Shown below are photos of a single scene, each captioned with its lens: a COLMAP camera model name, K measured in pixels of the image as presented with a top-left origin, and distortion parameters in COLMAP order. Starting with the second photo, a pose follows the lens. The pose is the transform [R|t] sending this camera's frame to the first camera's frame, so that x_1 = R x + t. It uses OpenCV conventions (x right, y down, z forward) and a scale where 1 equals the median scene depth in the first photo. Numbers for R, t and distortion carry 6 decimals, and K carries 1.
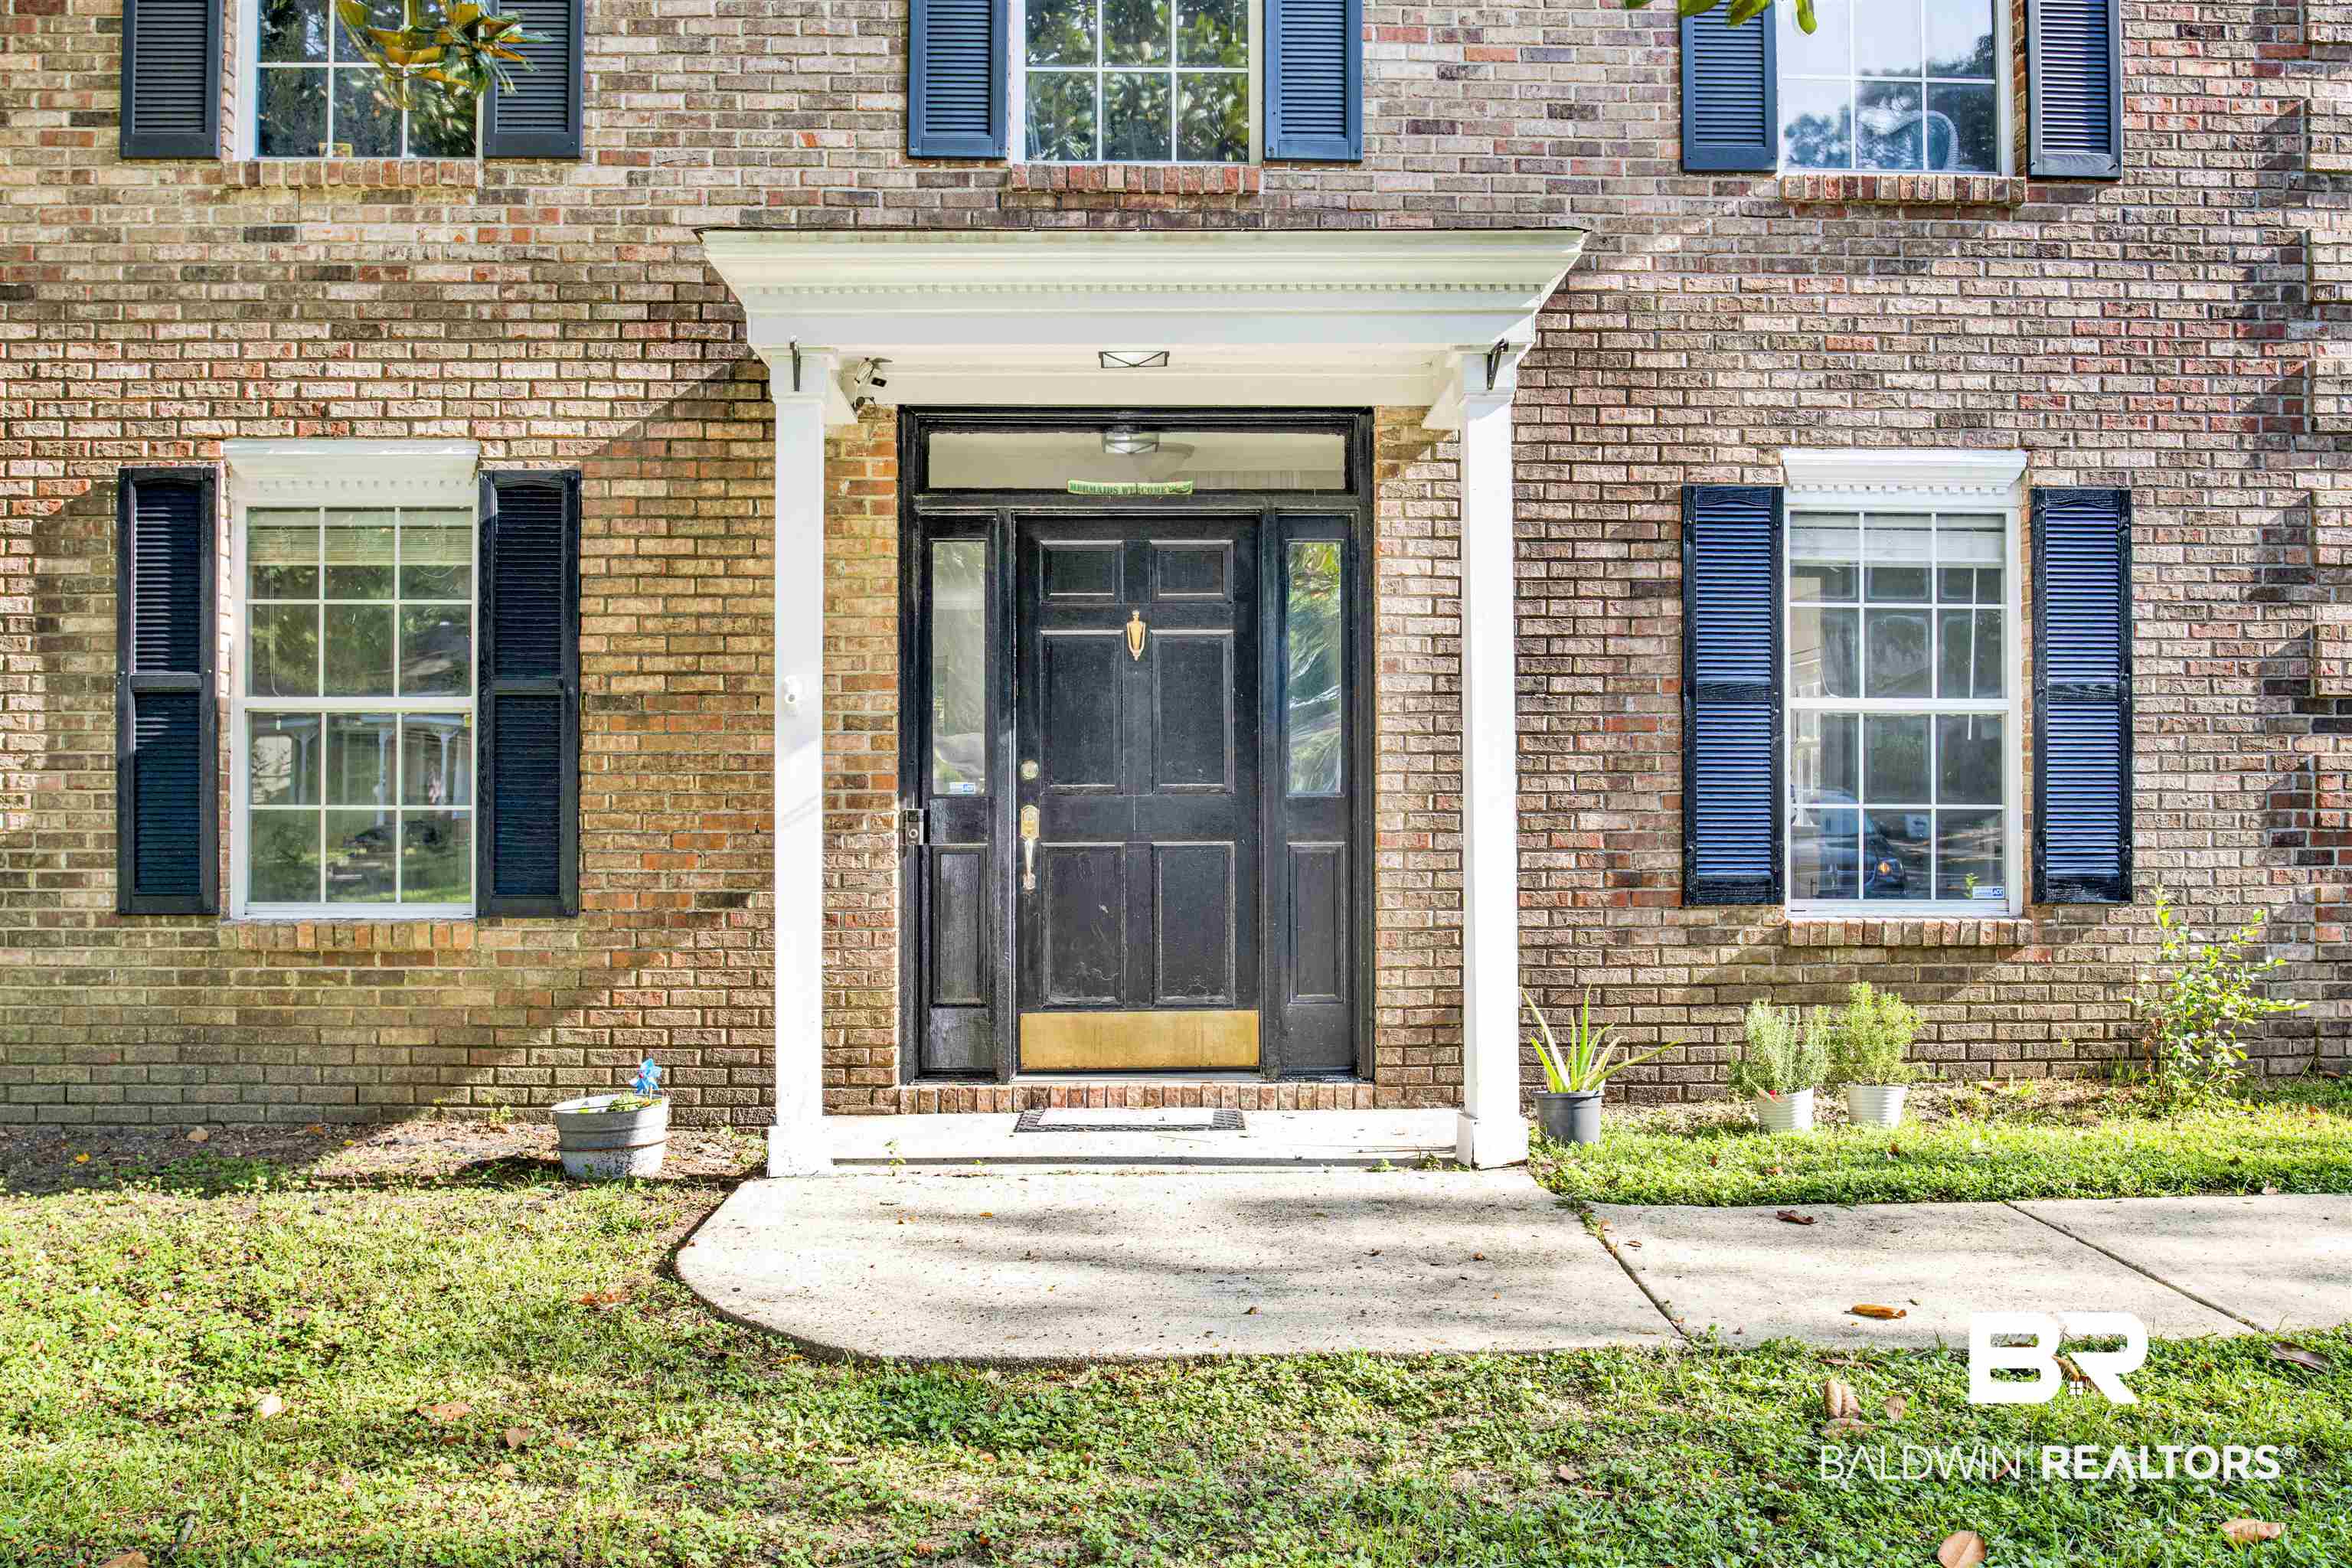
lens RADIAL K [[2118.3, 0, 1185.7], [0, 2118.3, 795.5], [0, 0, 1]] dist [-0.026246, 0.004231]
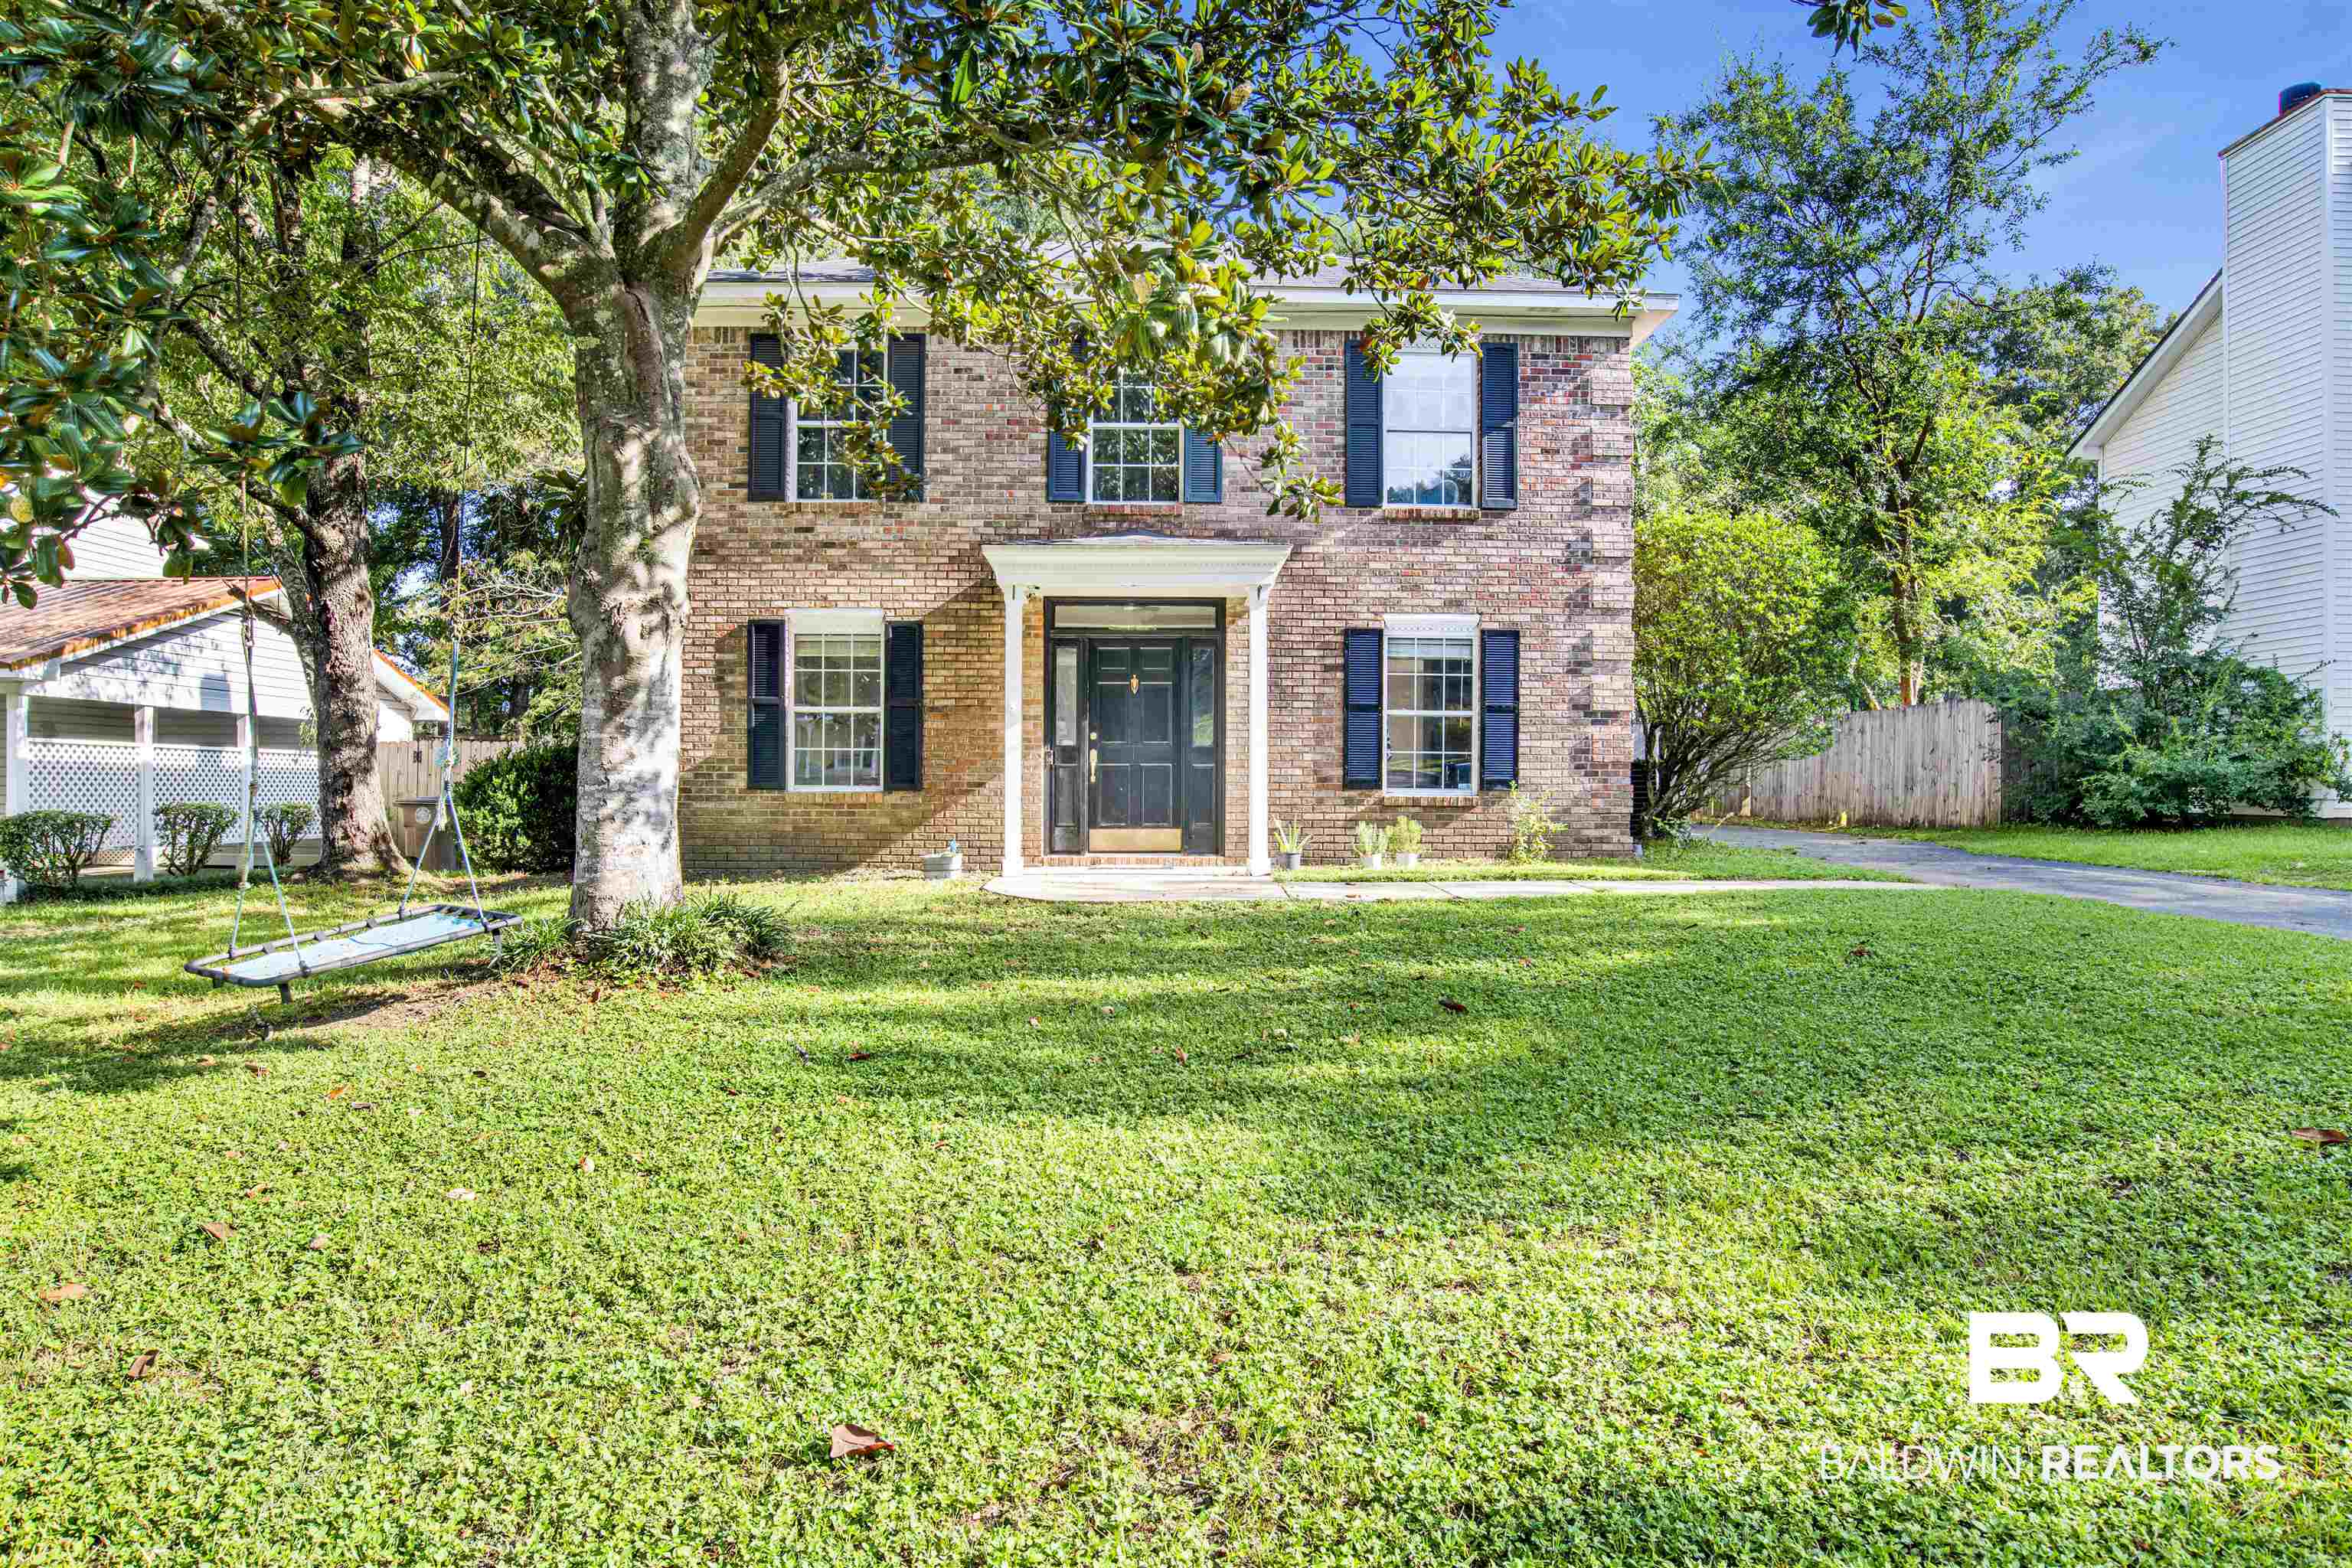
lens RADIAL K [[1379.7, 0, 1177.4], [0, 1379.7, 792.8], [0, 0, 1]] dist [-0.018240, -0.001934]
pose [[0.999919, 0.005987, -0.011223, 0.049422], [-0.005836, 0.999894, 0.013372, 0.034561], [0.011302, -0.013305, 0.999848, -0.700434]]
